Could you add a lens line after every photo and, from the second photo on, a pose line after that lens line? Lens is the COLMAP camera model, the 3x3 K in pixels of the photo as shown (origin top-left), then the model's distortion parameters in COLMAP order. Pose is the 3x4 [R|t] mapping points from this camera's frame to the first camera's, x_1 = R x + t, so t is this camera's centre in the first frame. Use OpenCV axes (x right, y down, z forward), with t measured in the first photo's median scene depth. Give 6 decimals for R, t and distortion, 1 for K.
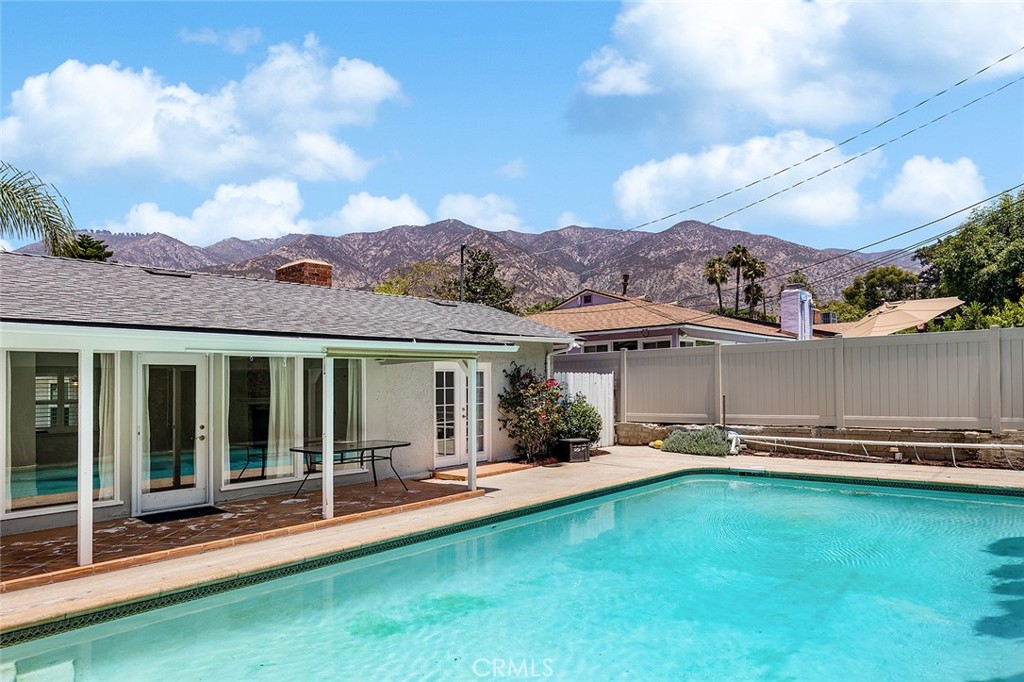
lens RADIAL K [[668.0, 0, 512.0], [0, 668.0, 341.0], [0, 0, 1]] dist [-0.000521, 0.000222]
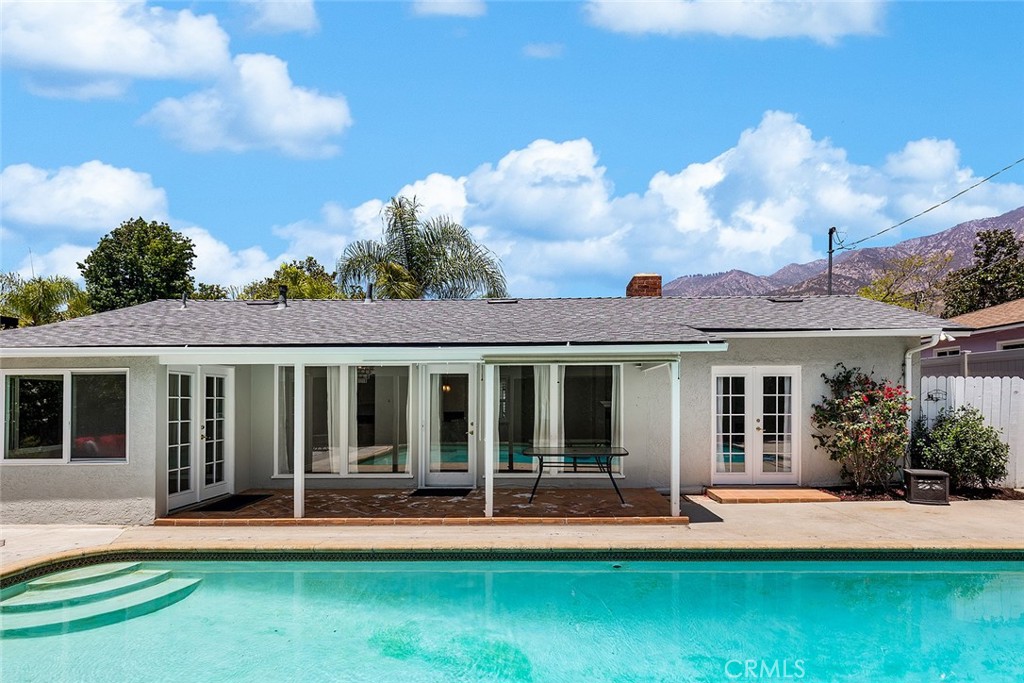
lens RADIAL K [[551.6, 0, 512.8], [0, 551.6, 393.3], [0, 0, 1]] dist [0.000817, -0.000432]
pose [[0.644359, 0.014994, -0.764576, 0.356542], [0.041974, 0.997607, 0.054938, 0.020471], [0.763570, -0.067492, 0.642188, 0.414384]]
